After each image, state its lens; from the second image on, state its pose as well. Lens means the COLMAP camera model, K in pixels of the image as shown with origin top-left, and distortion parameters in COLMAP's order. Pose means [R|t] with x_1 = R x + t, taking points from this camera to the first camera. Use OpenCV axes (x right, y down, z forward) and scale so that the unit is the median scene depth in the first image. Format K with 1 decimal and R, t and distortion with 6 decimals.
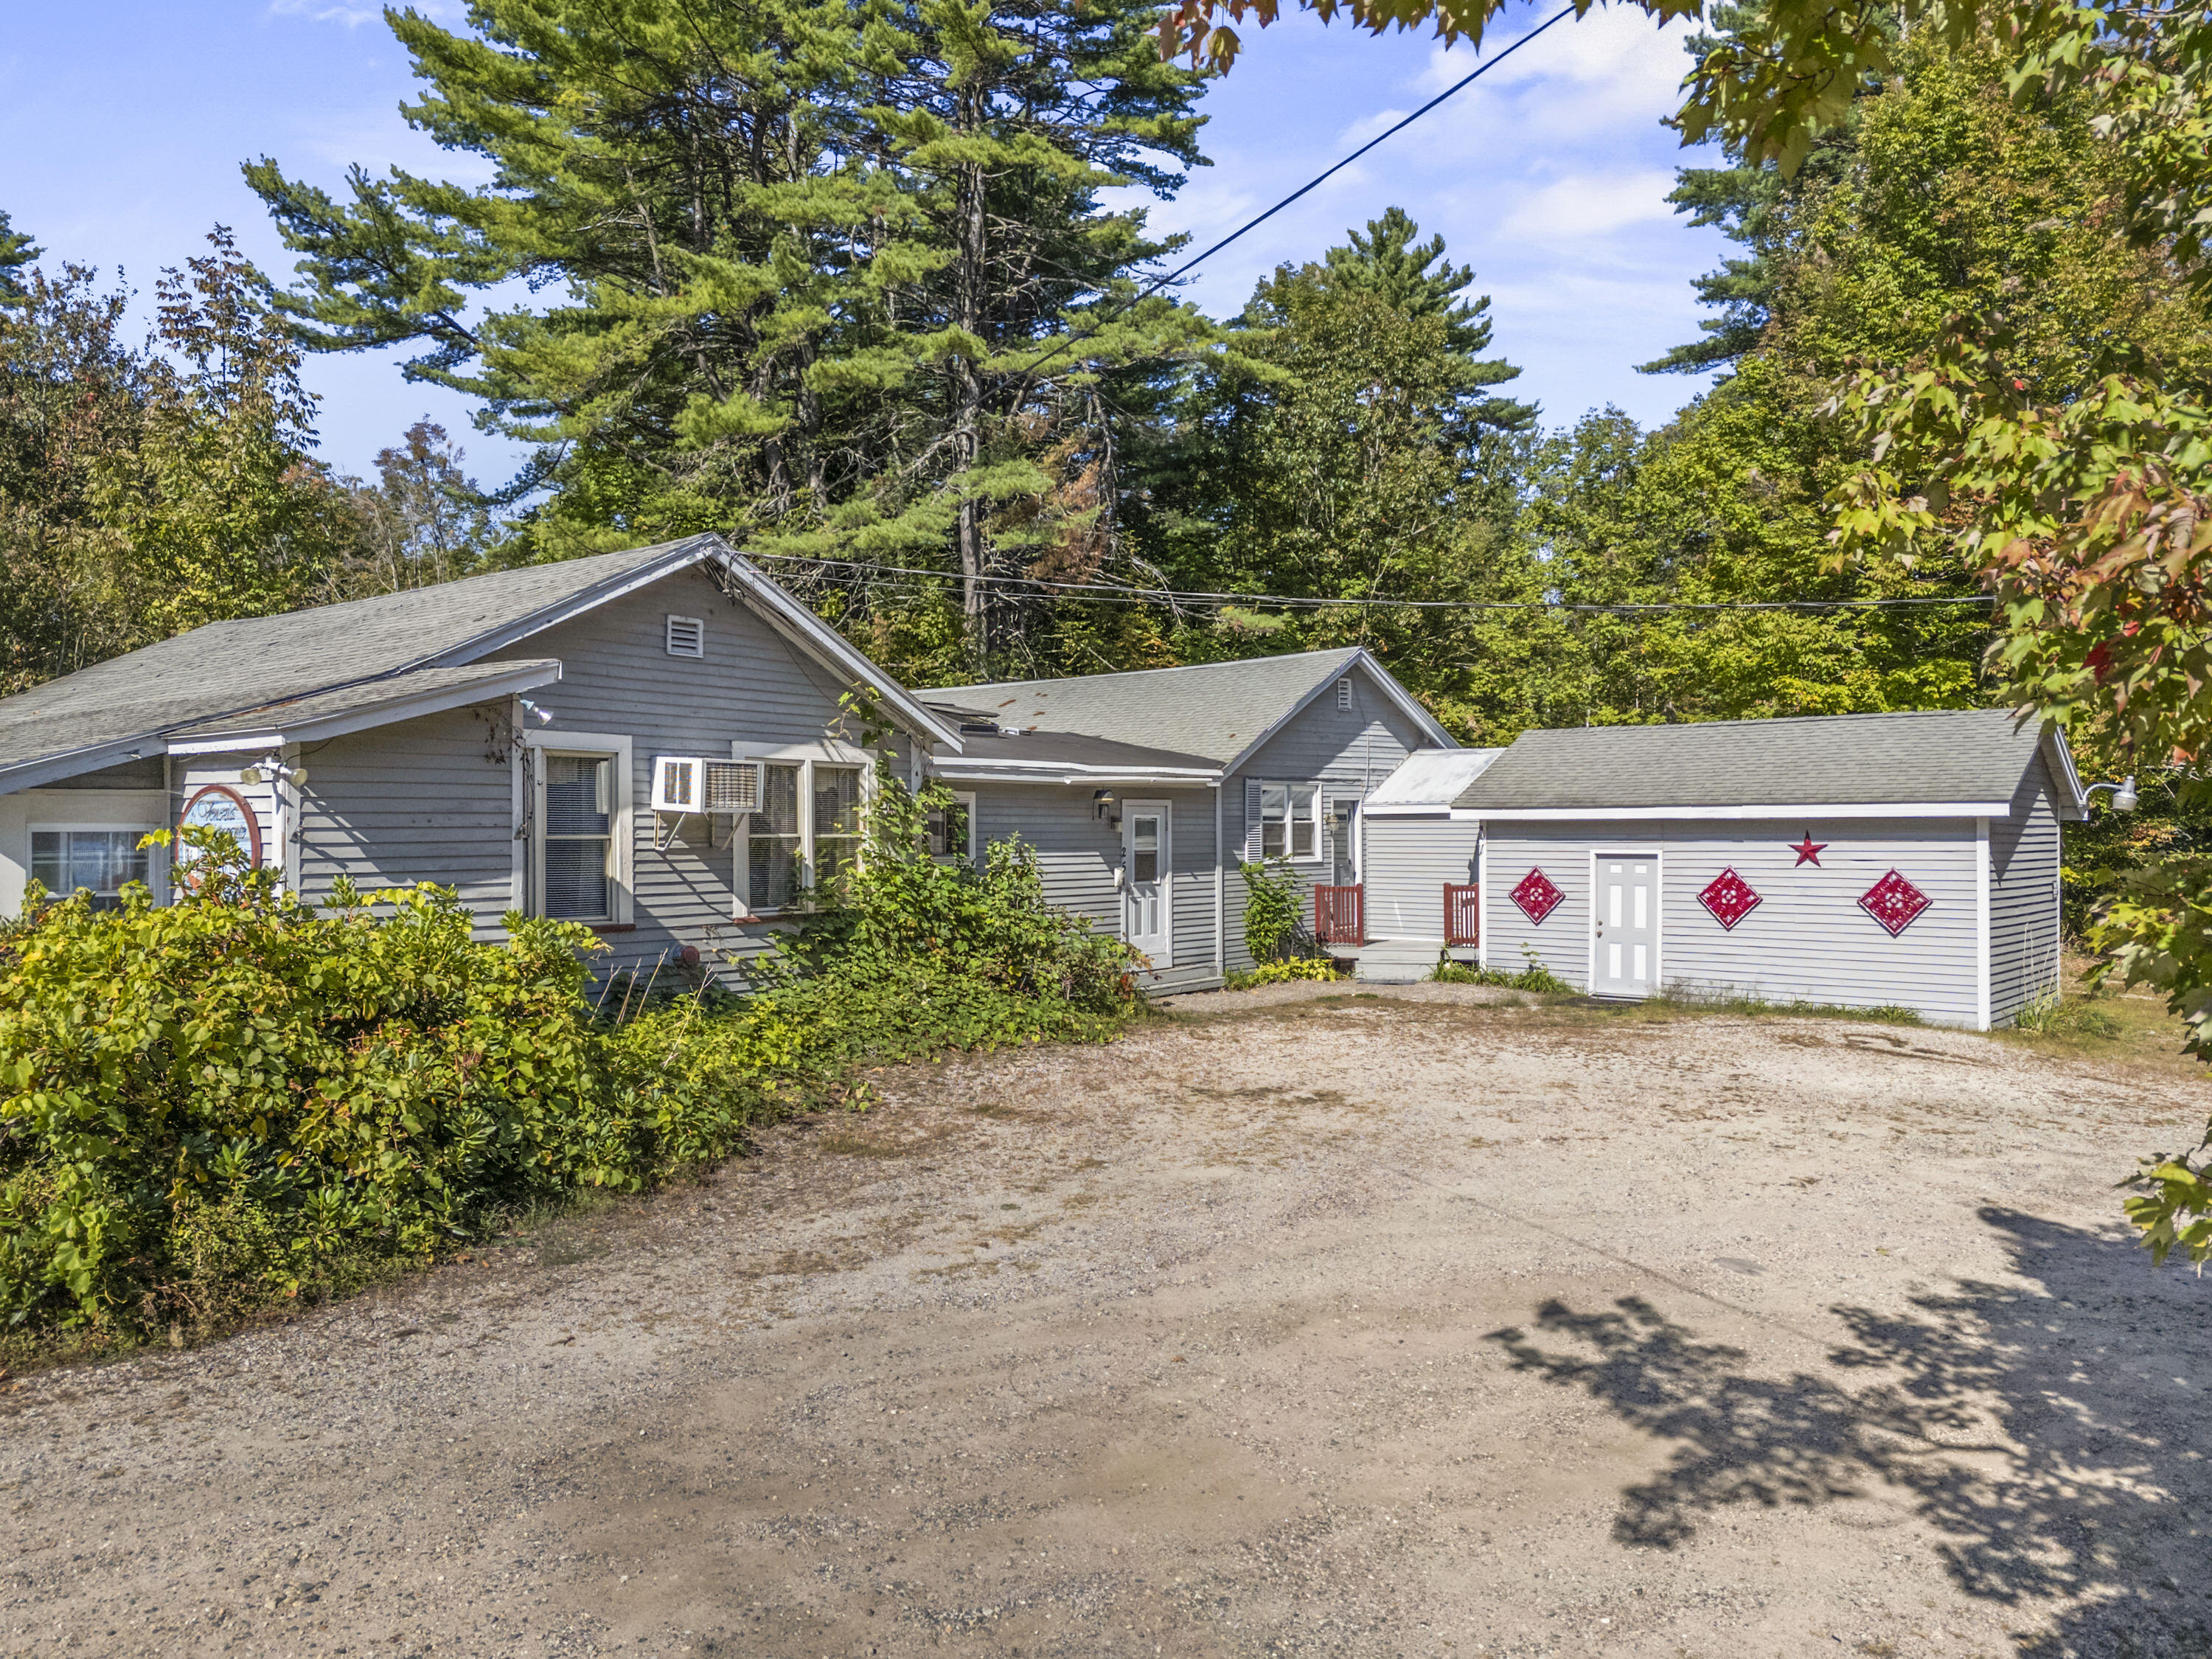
lens RADIAL K [[1639.3, 0, 1123.4], [0, 1639.3, 830.6], [0, 0, 1]] dist [0.066113, -0.049197]
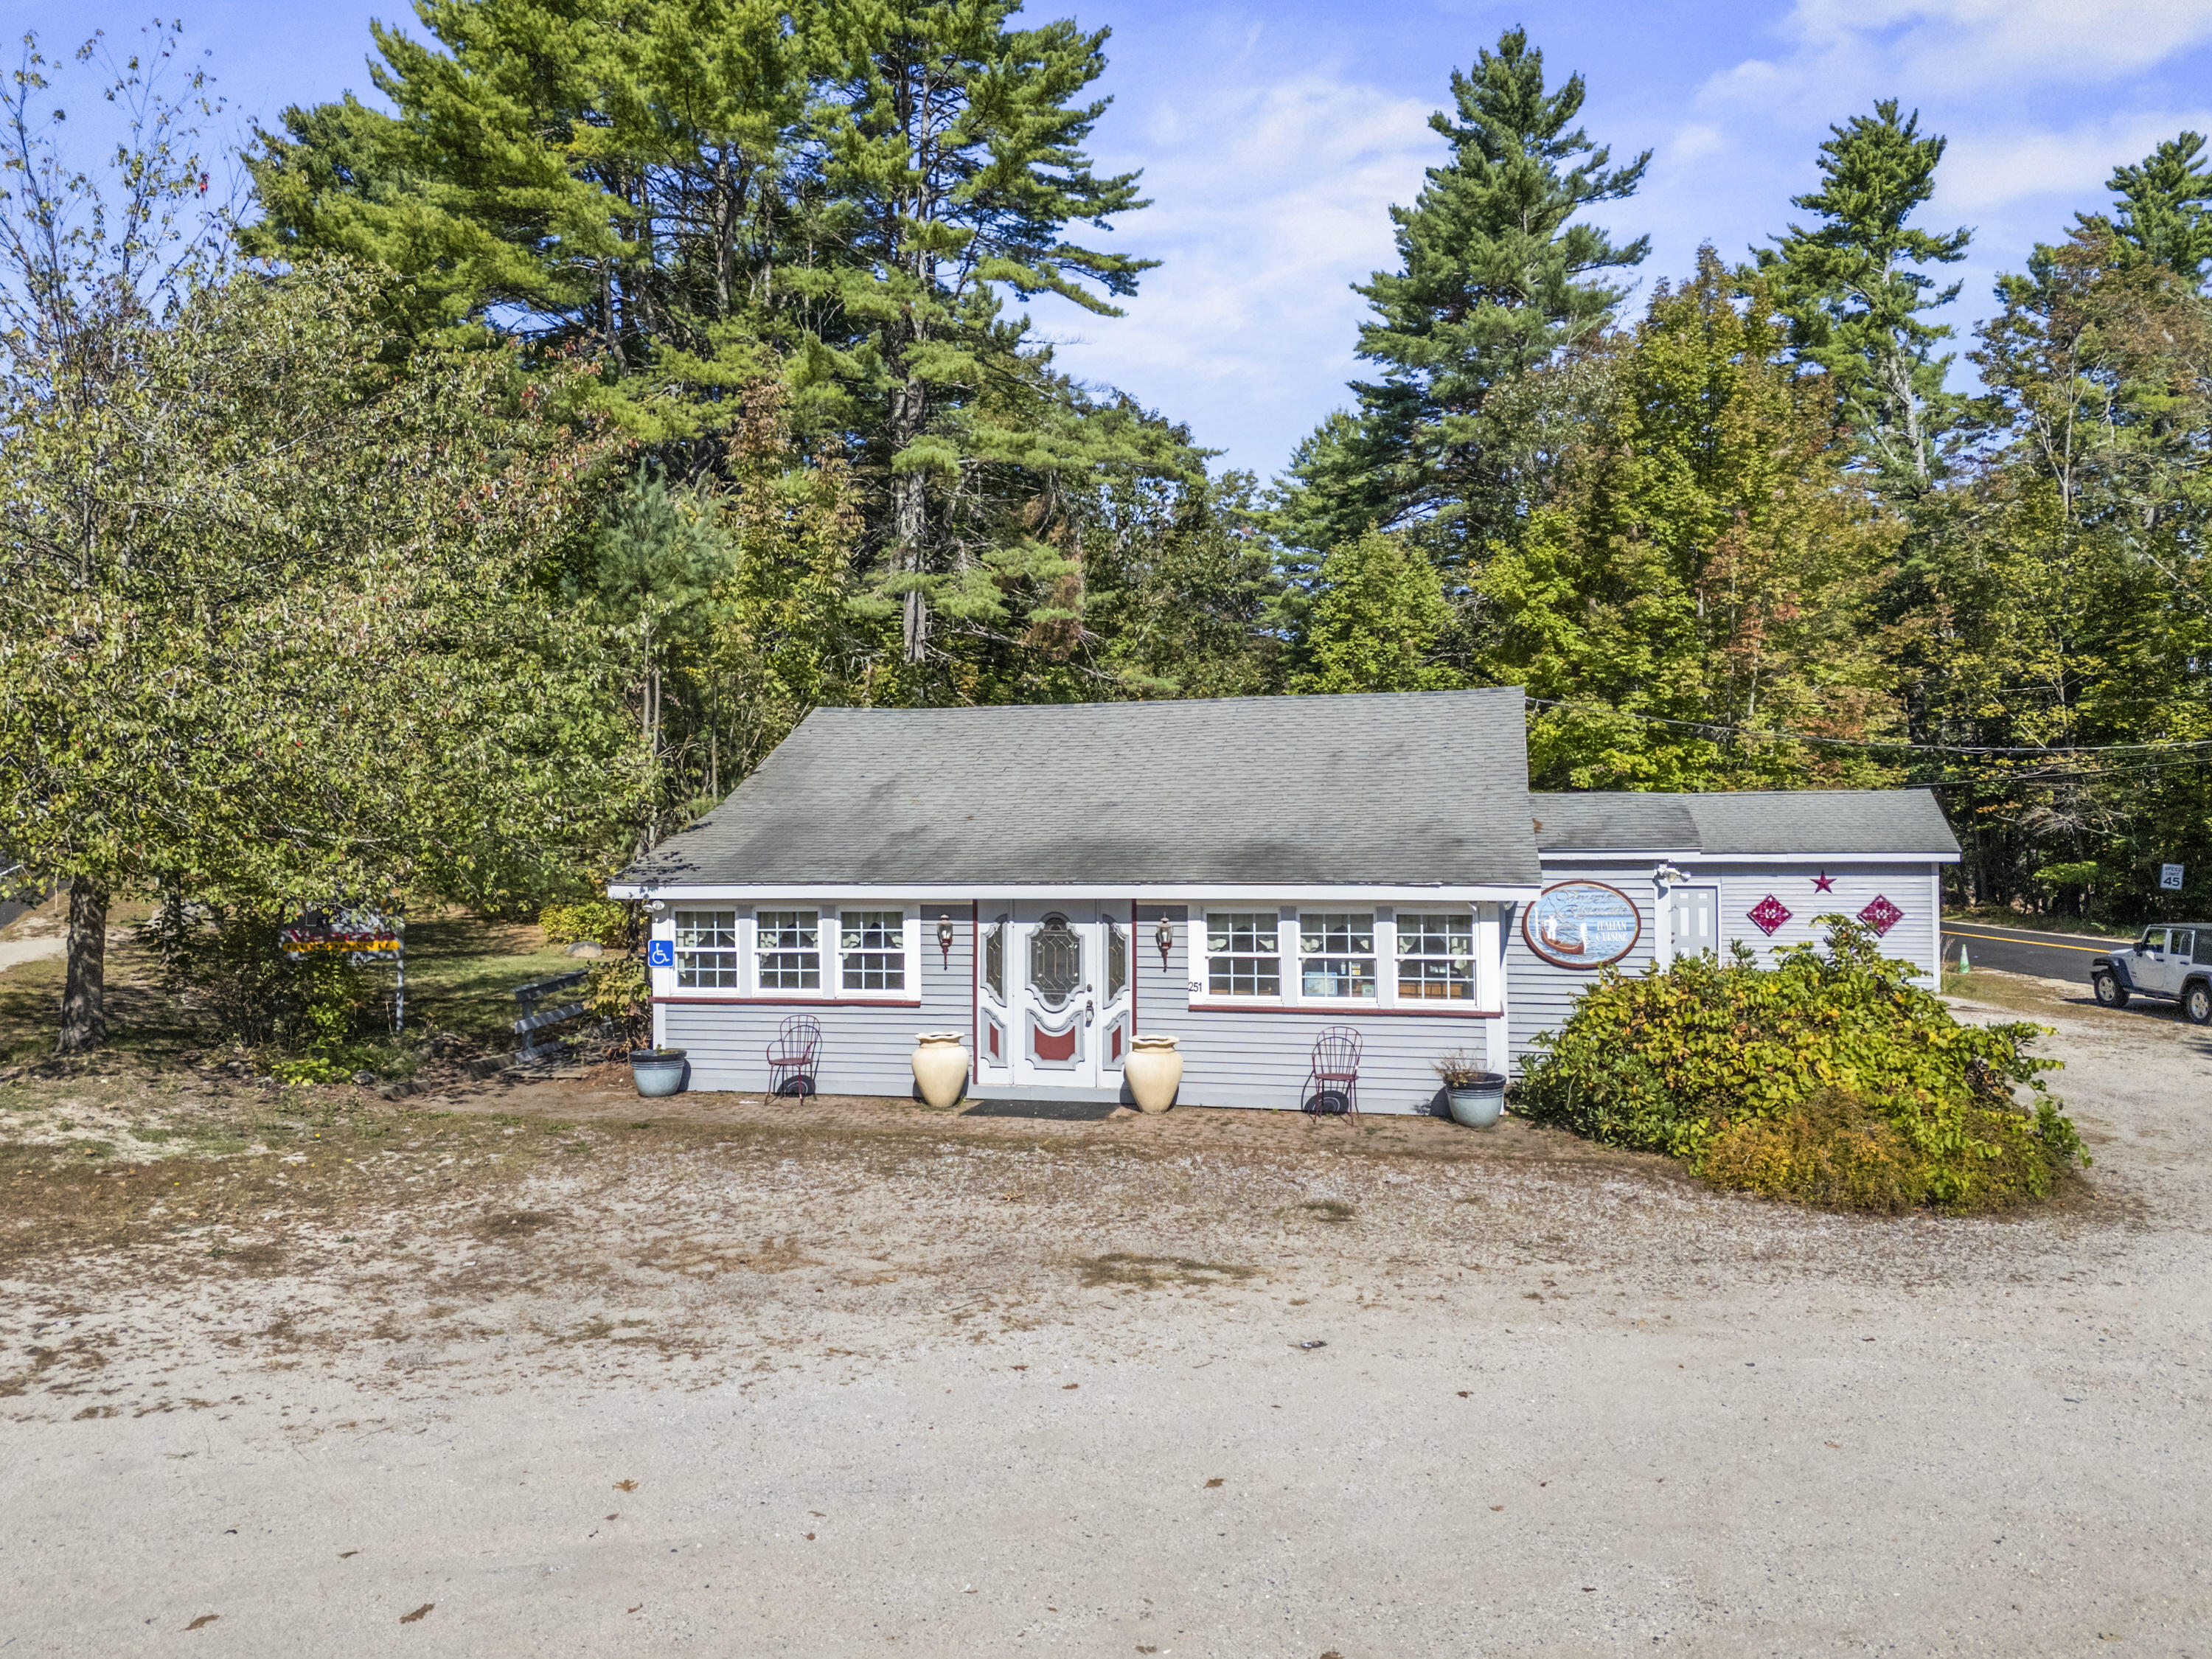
lens RADIAL K [[1639.3, 0, 1123.4], [0, 1639.3, 830.6], [0, 0, 1]] dist [0.066113, -0.049197]
pose [[0.899635, -0.005091, 0.436613, -0.755308], [0.005673, 0.999984, -0.000029, -0.035603], [-0.436605, 0.002503, 0.899650, -0.088242]]
